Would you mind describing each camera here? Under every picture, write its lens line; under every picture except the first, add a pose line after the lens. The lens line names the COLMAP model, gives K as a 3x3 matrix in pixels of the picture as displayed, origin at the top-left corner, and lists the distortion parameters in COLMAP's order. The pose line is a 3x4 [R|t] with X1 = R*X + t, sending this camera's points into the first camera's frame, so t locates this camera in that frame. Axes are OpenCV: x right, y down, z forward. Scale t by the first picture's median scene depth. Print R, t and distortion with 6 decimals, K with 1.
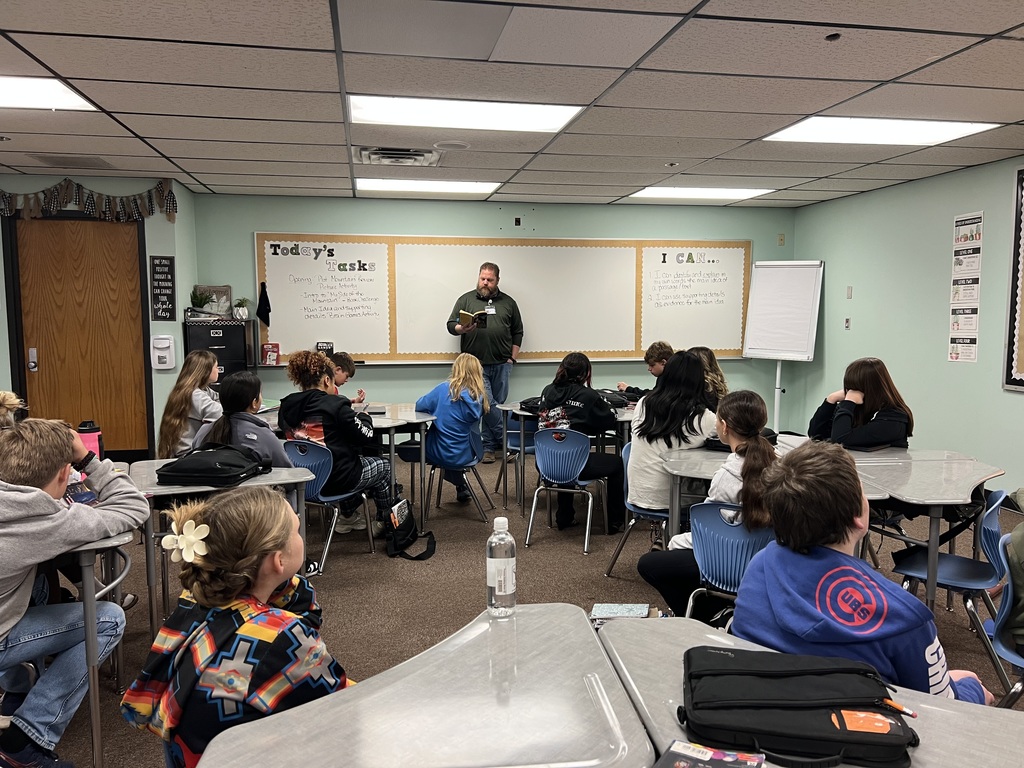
lens RADIAL K [[780.8, 0, 512.0], [0, 780.8, 384.0], [0, 0, 1]] dist [0.117837, -0.149271]
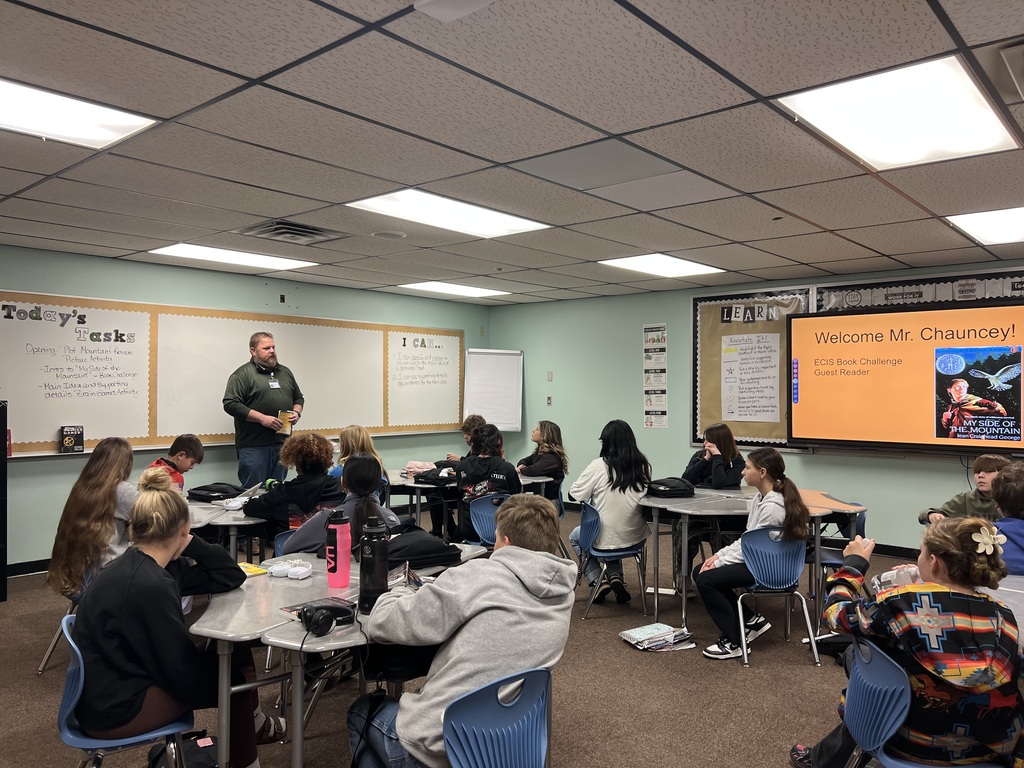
lens RADIAL K [[780.8, 0, 512.0], [0, 780.8, 384.0], [0, 0, 1]] dist [0.117837, -0.149271]
pose [[0.784850, 0.008542, 0.619627, -0.395940], [0.052333, 0.995419, -0.080010, -0.006240], [-0.617472, 0.095223, 0.780808, 0.060514]]
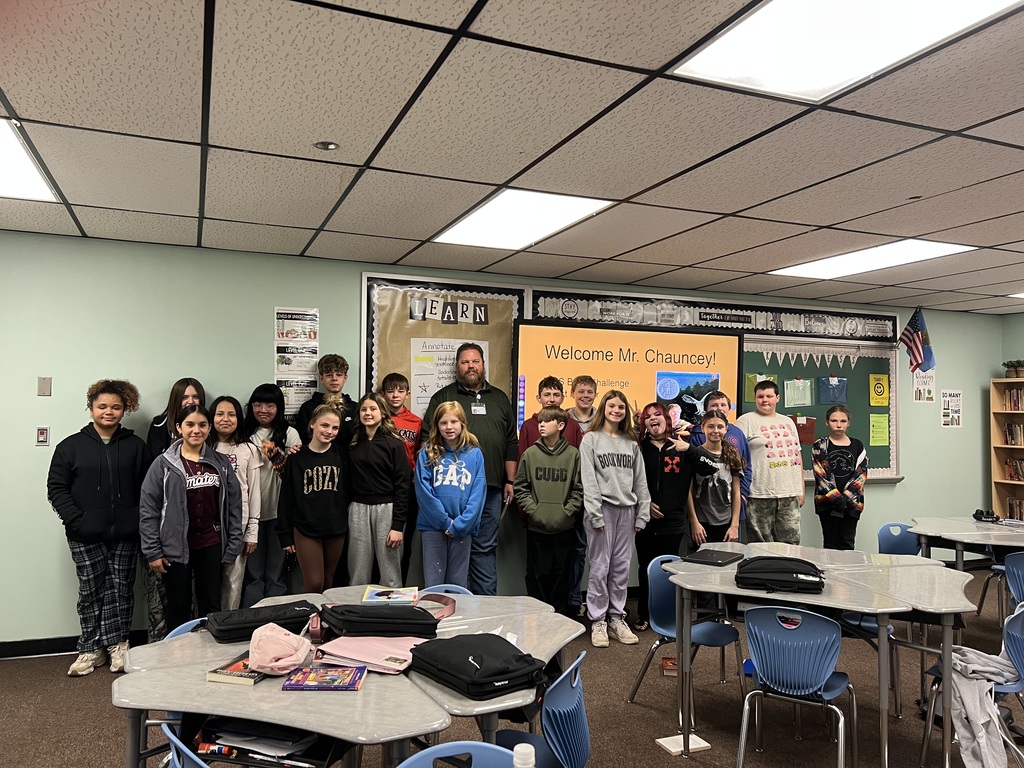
lens RADIAL K [[780.8, 0, 512.0], [0, 780.8, 384.0], [0, 0, 1]] dist [0.117837, -0.149271]
pose [[-0.205321, 0.015935, 0.978565, -0.269147], [0.075965, 0.997110, -0.000298, -0.088318], [-0.975742, 0.074275, -0.205938, 0.764392]]
